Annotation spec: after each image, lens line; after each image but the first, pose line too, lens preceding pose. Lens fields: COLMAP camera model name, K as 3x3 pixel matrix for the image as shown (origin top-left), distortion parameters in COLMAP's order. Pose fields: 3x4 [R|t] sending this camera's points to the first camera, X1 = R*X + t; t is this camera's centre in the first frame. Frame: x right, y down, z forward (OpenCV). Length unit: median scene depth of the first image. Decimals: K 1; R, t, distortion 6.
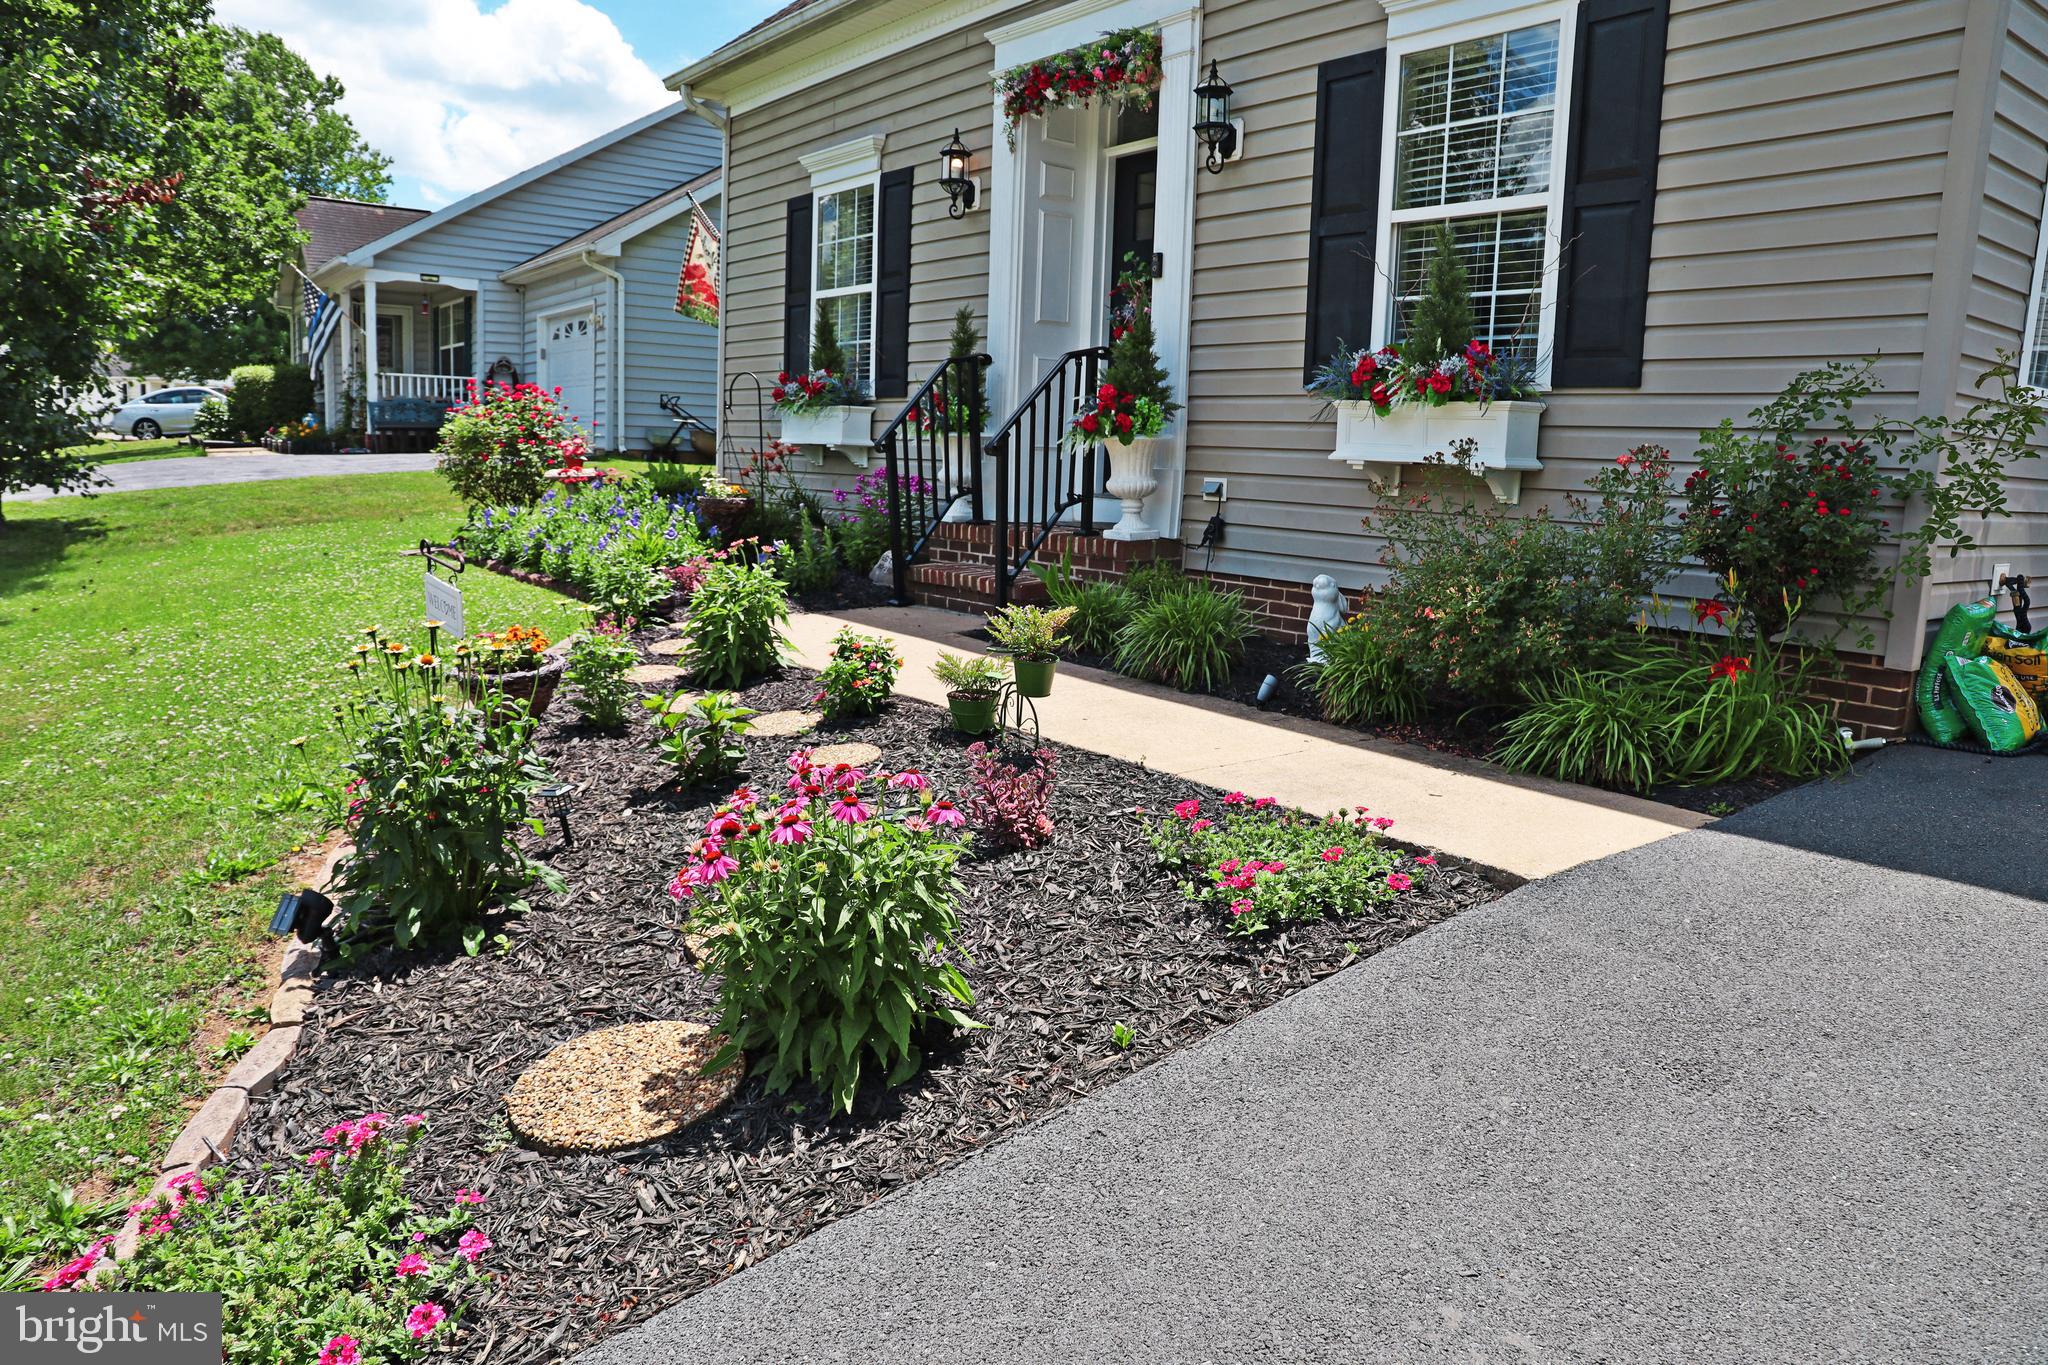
lens RADIAL K [[1390.3, 0, 1022.1], [0, 1390.3, 675.5], [0, 0, 1]] dist [-0.137254, 0.097649]
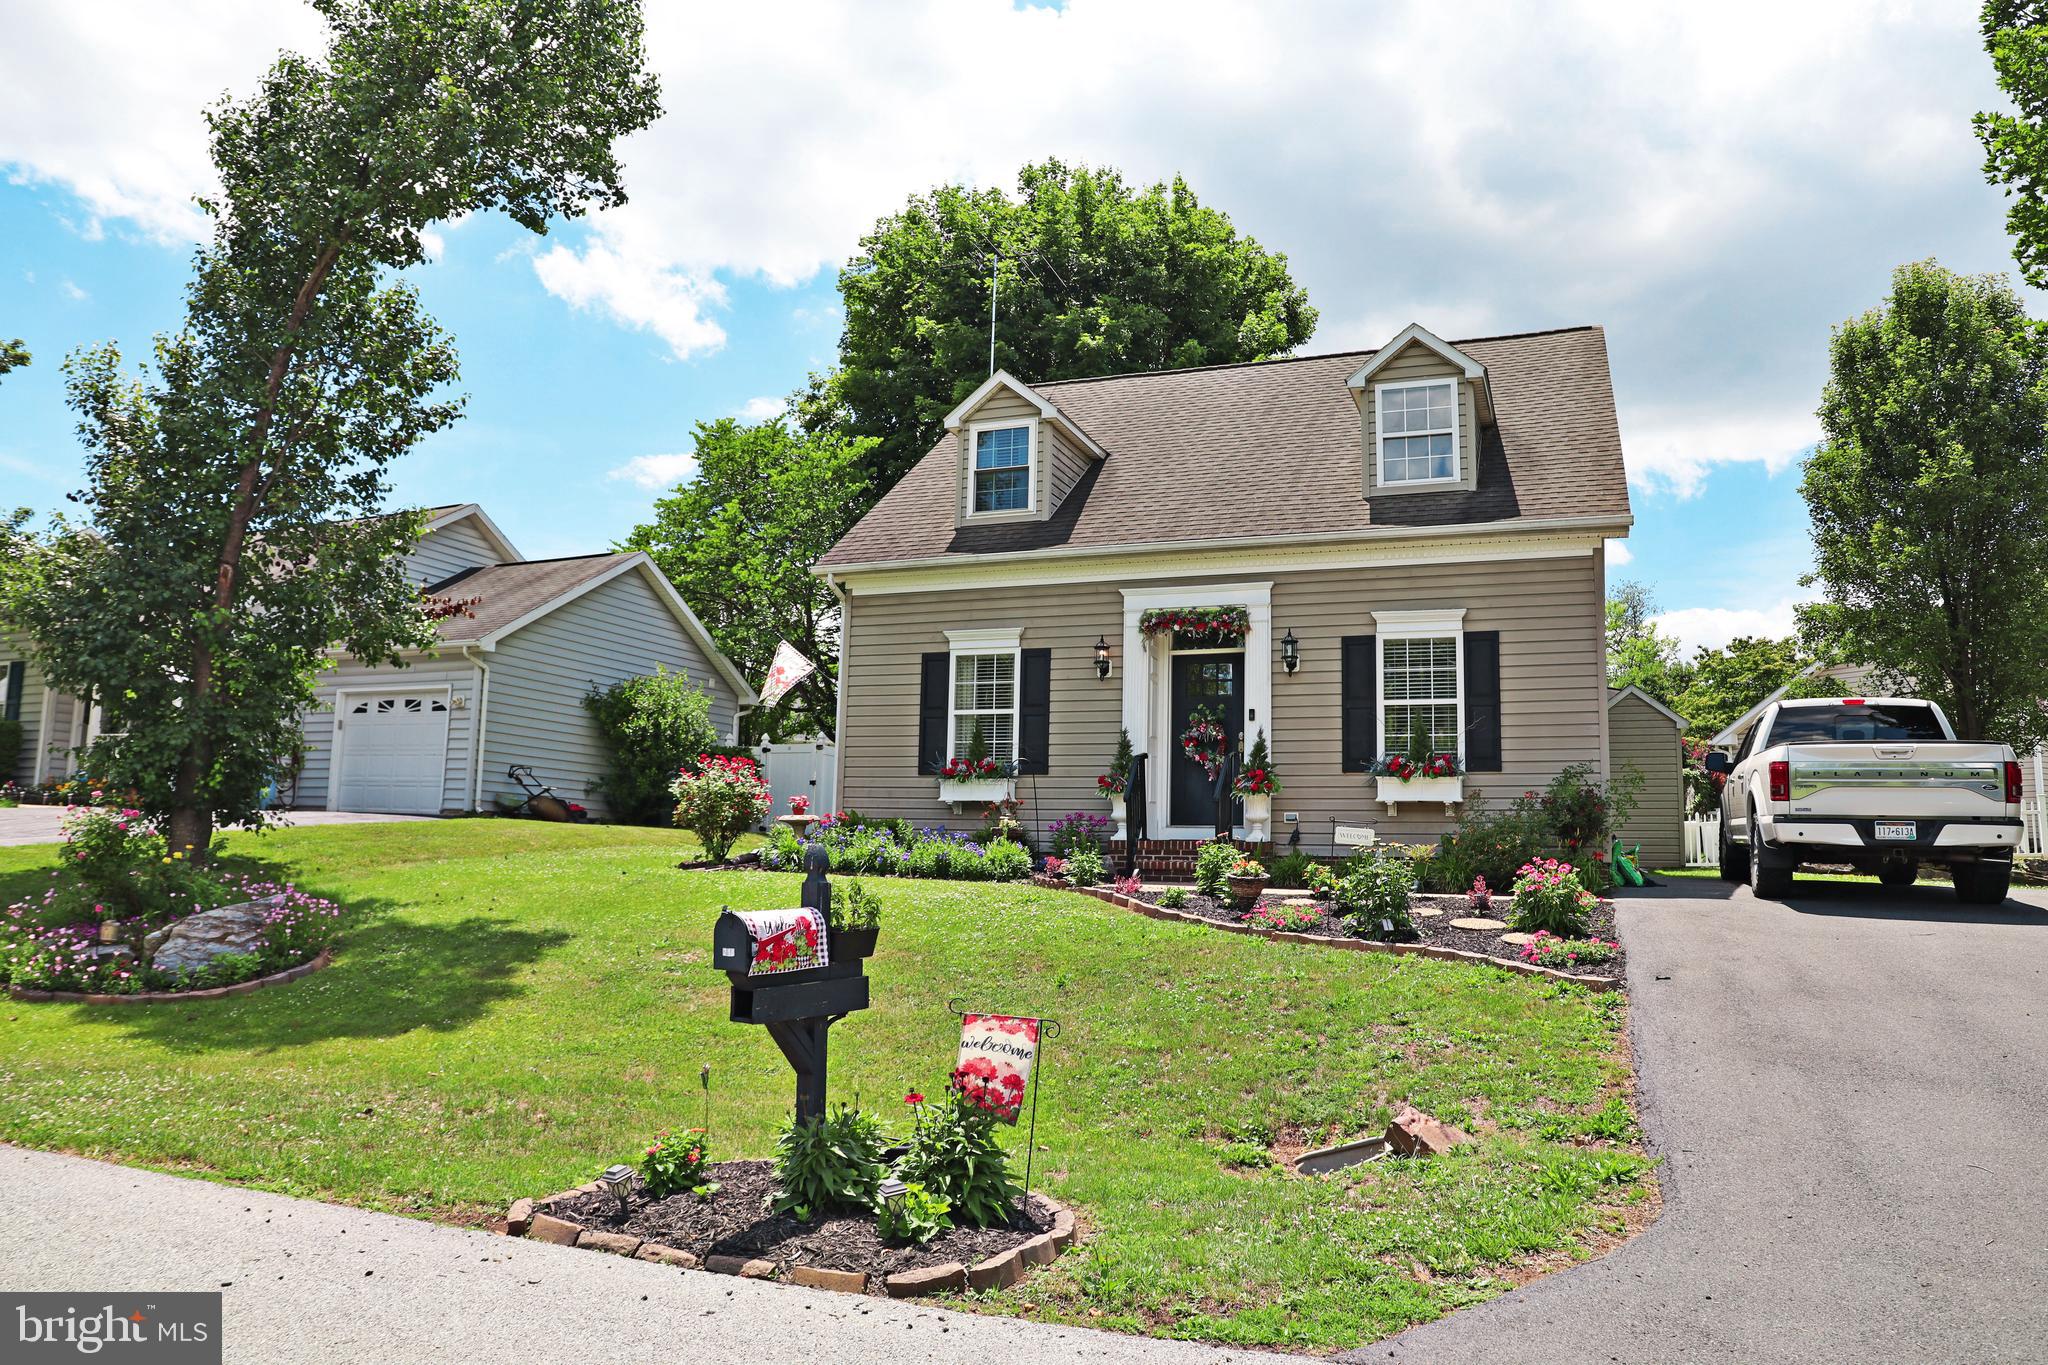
lens RADIAL K [[1390.3, 0, 1022.1], [0, 1390.3, 675.5], [0, 0, 1]] dist [-0.137254, 0.097649]
pose [[0.862571, 0.051863, 0.503271, -1.329545], [0.087134, 0.964641, -0.248749, 0.152991], [-0.498377, 0.258416, 0.827552, -0.643215]]
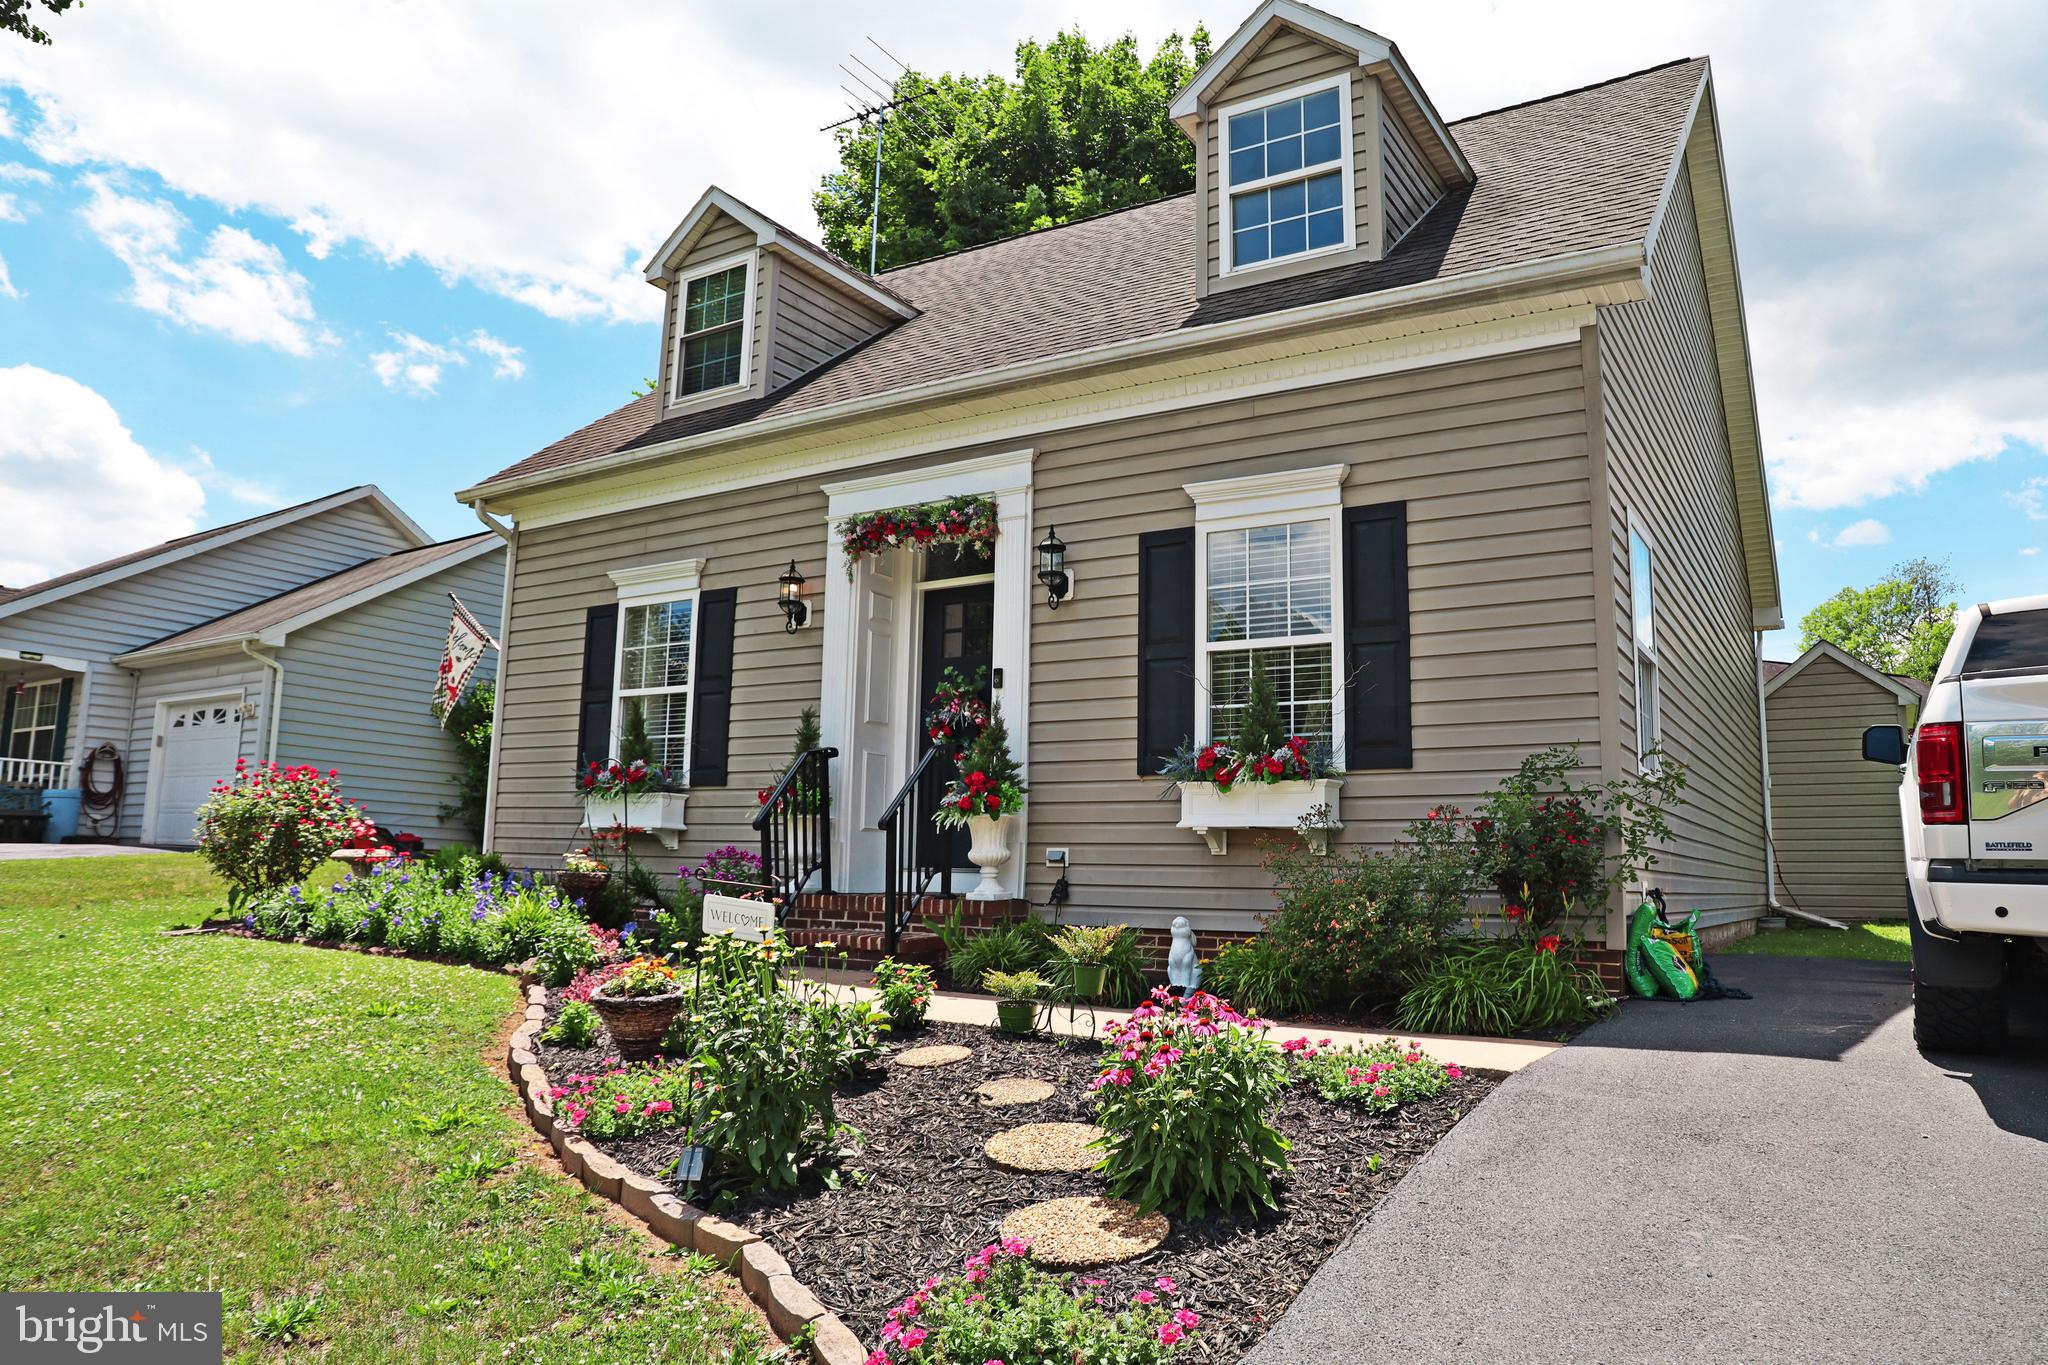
lens RADIAL K [[1390.3, 0, 1022.1], [0, 1390.3, 675.5], [0, 0, 1]] dist [-0.137254, 0.097649]
pose [[0.941710, 0.034728, 0.334628, -0.307511], [0.063768, 0.958201, -0.278899, 0.052050], [-0.330326, 0.283980, 0.900133, -0.143163]]
